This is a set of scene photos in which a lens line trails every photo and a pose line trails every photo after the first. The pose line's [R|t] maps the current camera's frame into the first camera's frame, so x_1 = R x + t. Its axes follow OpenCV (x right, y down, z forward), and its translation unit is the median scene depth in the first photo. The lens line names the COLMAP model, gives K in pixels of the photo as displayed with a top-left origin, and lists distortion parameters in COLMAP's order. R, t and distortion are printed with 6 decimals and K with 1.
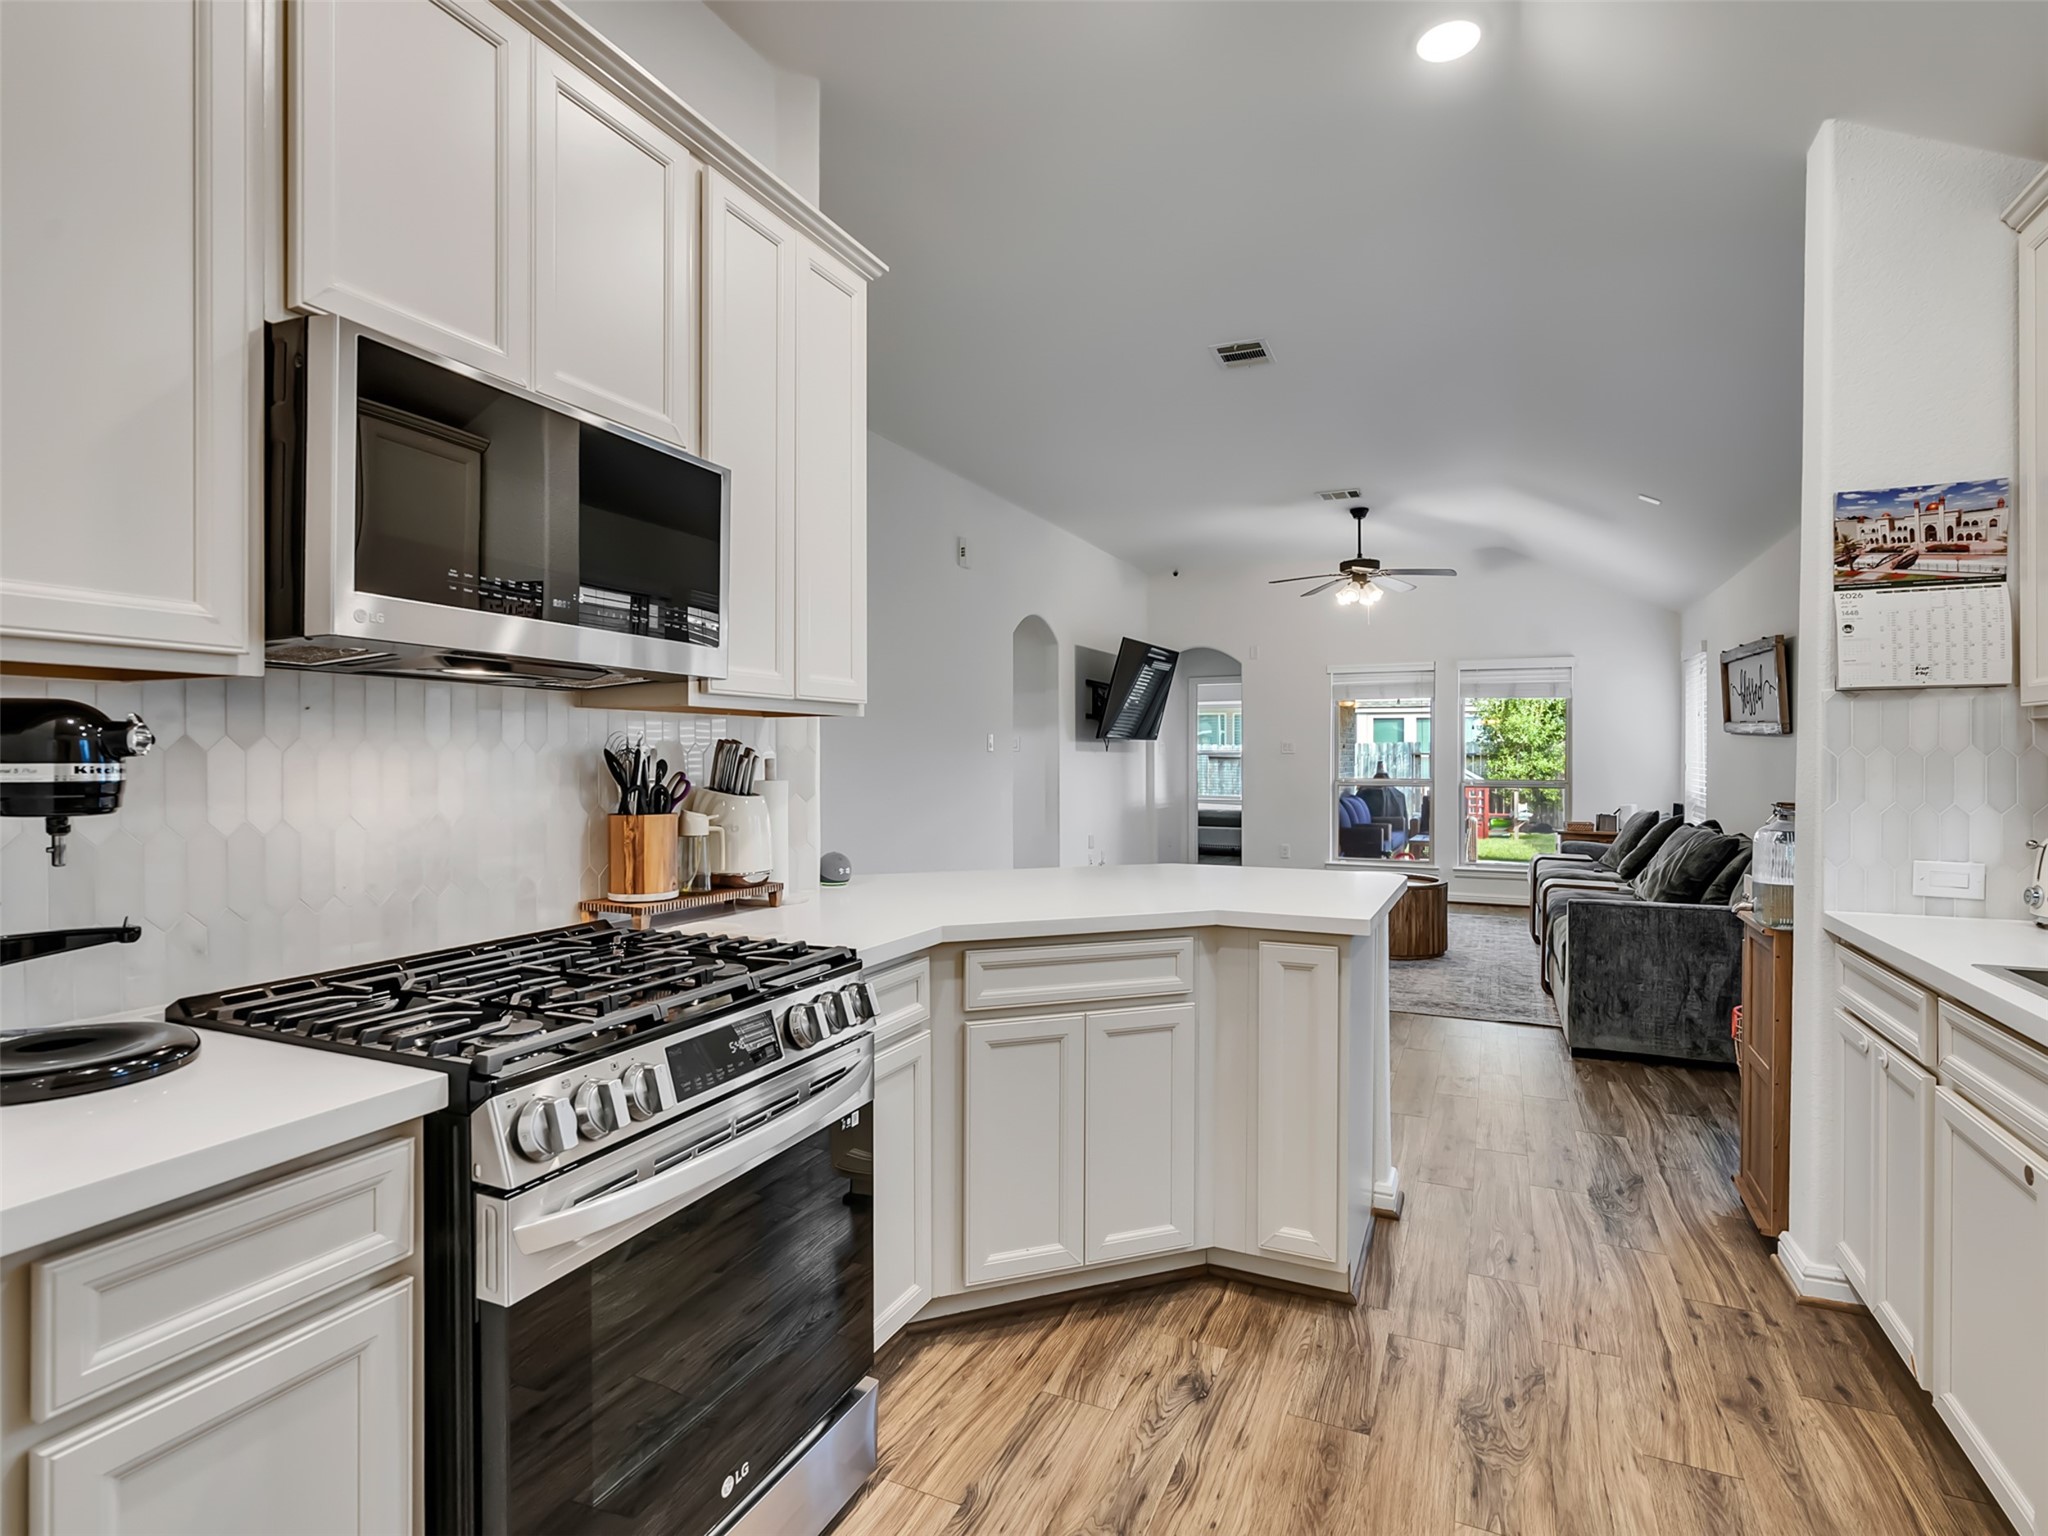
lens RADIAL K [[1047.5, 0, 1008.1], [0, 1047.5, 765.1], [0, 0, 1]] dist [-0.004858, 0.003483]
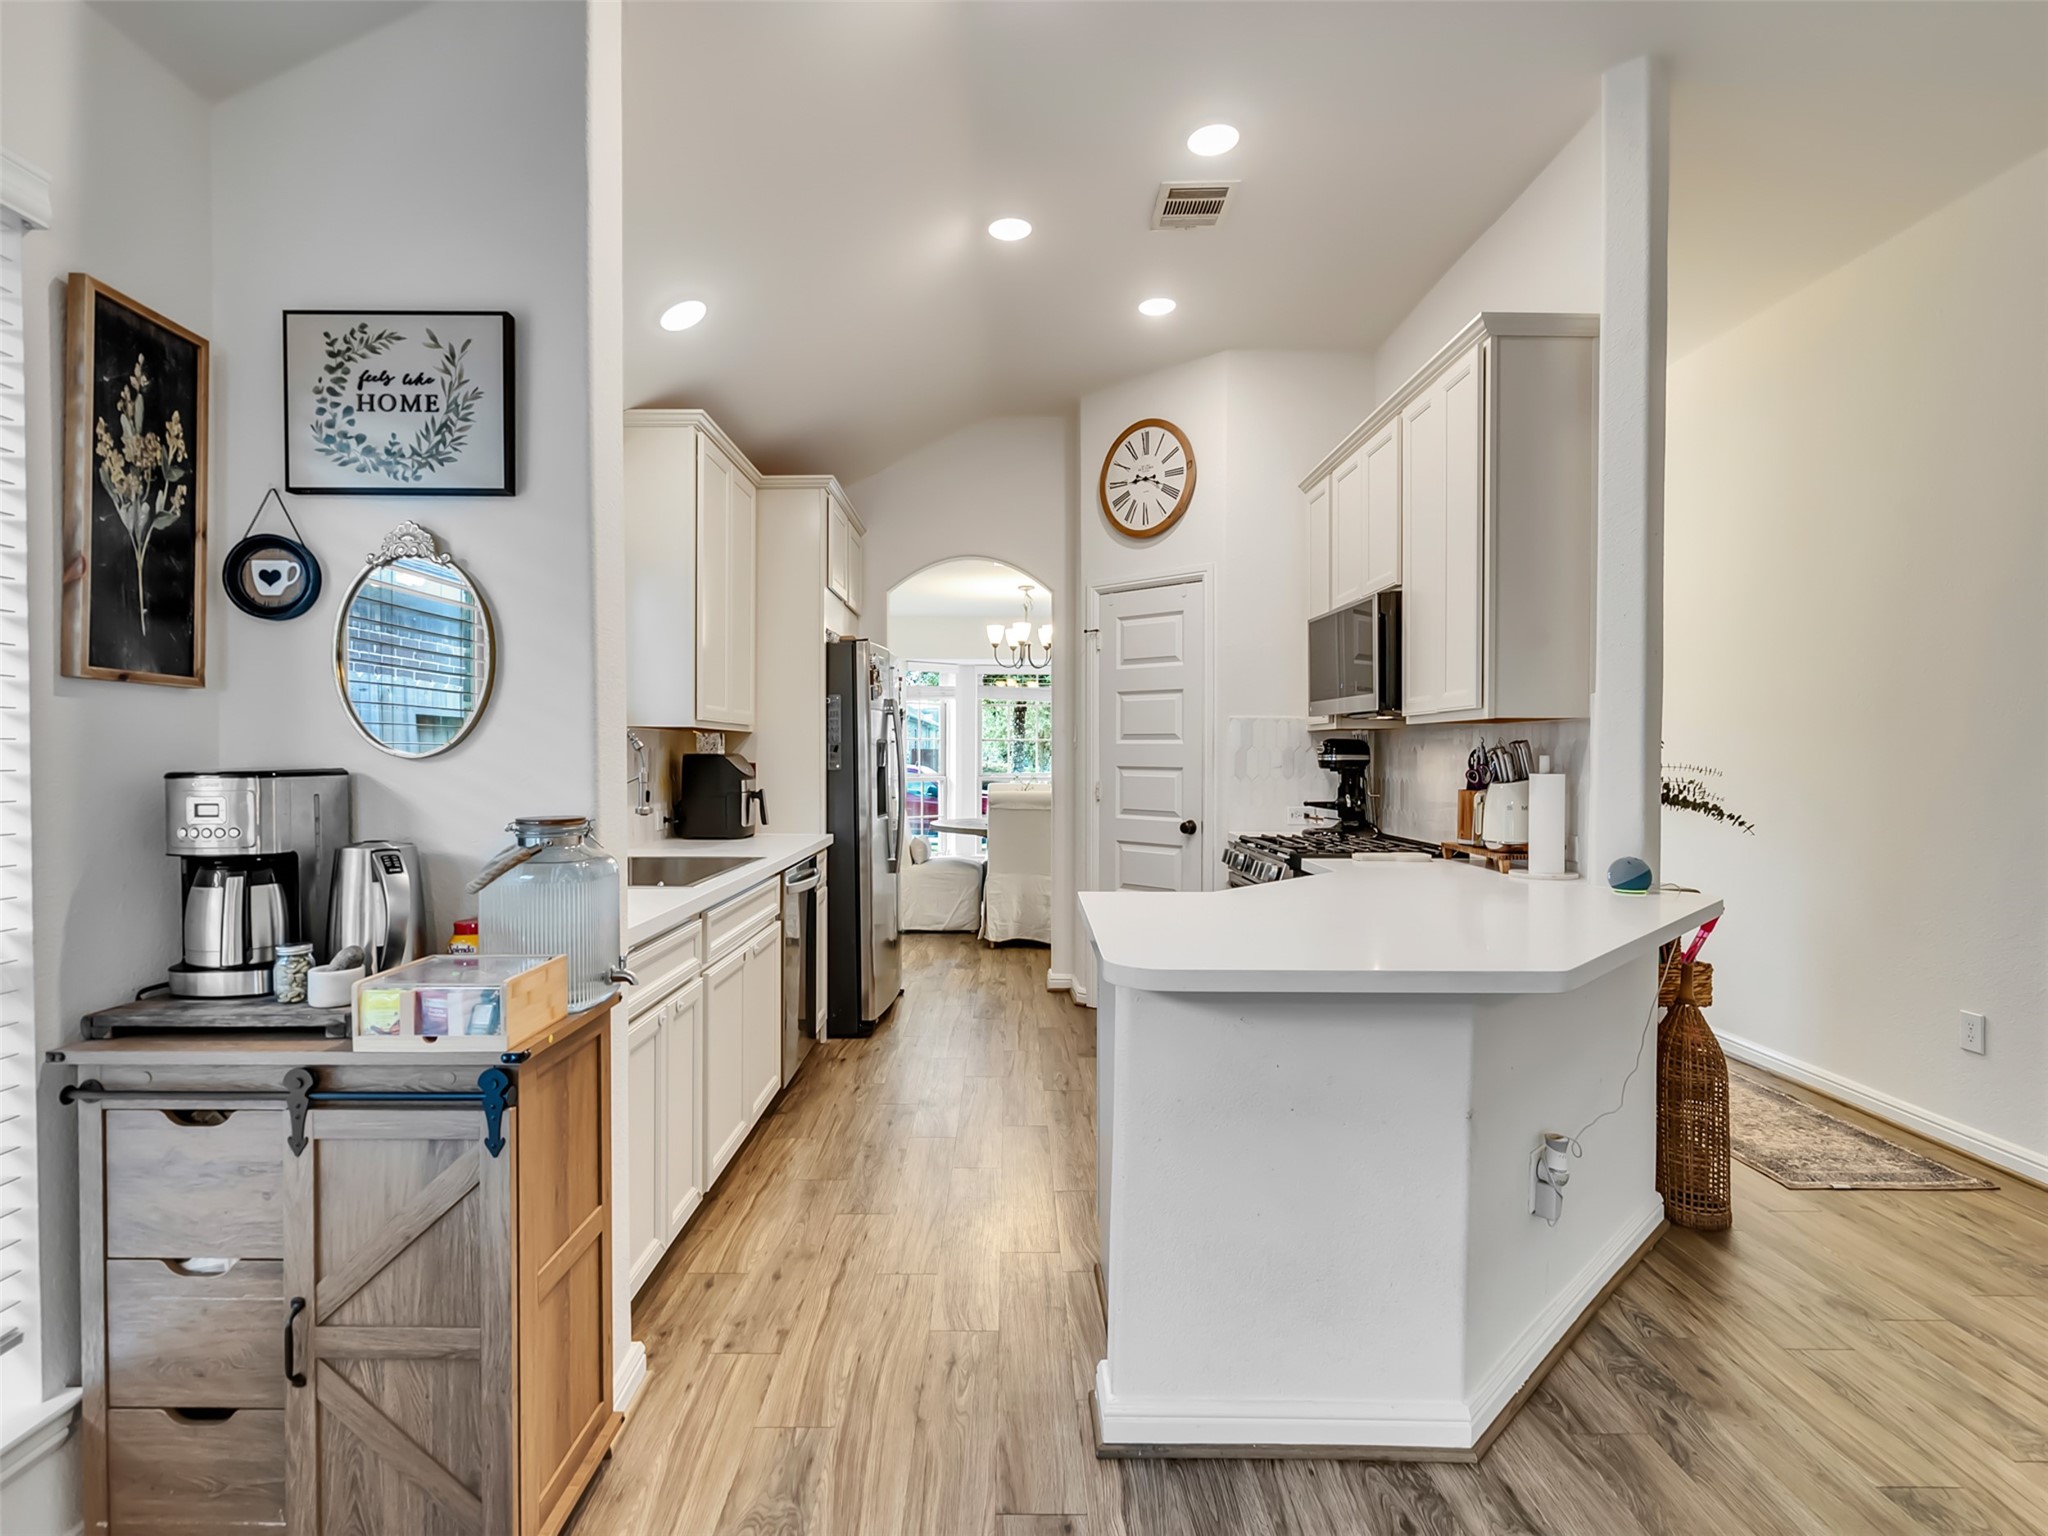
lens RADIAL K [[1047.5, 0, 1008.1], [0, 1047.5, 765.1], [0, 0, 1]] dist [-0.004858, 0.003483]
pose [[-0.906442, 0.000656, -0.422330, 0.854186], [-0.008010, 0.999792, 0.018744, -0.013638], [0.422254, 0.020373, -0.906248, 1.902581]]
